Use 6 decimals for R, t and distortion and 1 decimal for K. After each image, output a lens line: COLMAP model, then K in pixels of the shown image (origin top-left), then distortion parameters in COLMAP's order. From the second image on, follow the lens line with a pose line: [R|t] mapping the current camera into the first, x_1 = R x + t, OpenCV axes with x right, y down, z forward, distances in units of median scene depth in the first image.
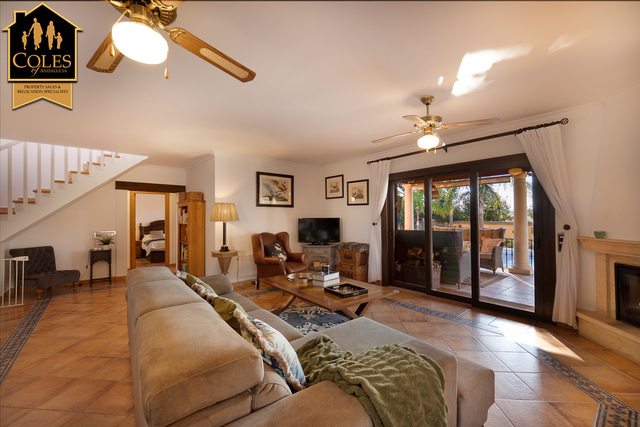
lens RADIAL K [[269.9, 0, 323.3], [0, 269.9, 213.1], [0, 0, 1]] dist [-0.001854, 0.000615]
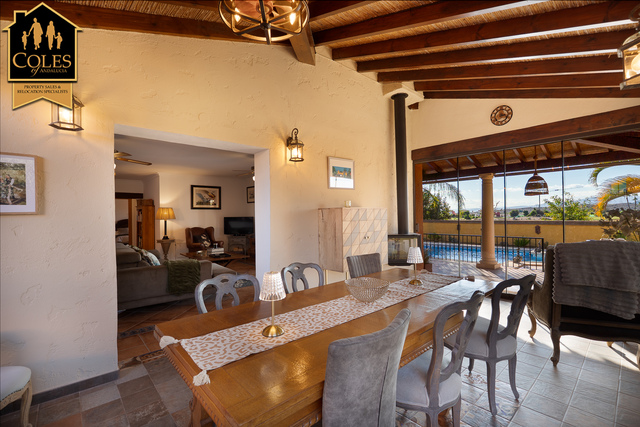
lens RADIAL K [[293.3, 0, 324.3], [0, 293.3, 214.7], [0, 0, 1]] dist [0.000066, -0.000021]
pose [[0.999387, -0.004491, 0.034734, 0.400083], [0.004133, 0.999938, 0.010348, -0.008385], [-0.034778, -0.010198, 0.999343, -0.577541]]
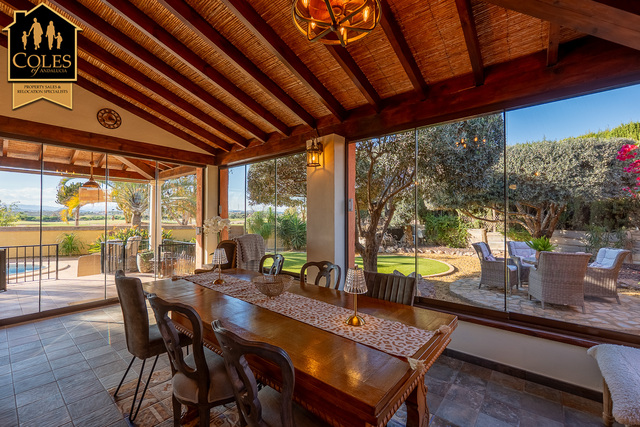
lens RADIAL K [[269.9, 0, 324.7], [0, 269.9, 214.6], [0, 0, 1]] dist [-0.001854, 0.000615]
pose [[-0.185549, 0.014708, 0.982525, -1.450509], [-0.005075, 0.999860, -0.015926, 0.025356], [-0.982622, -0.007941, -0.185449, 1.565224]]
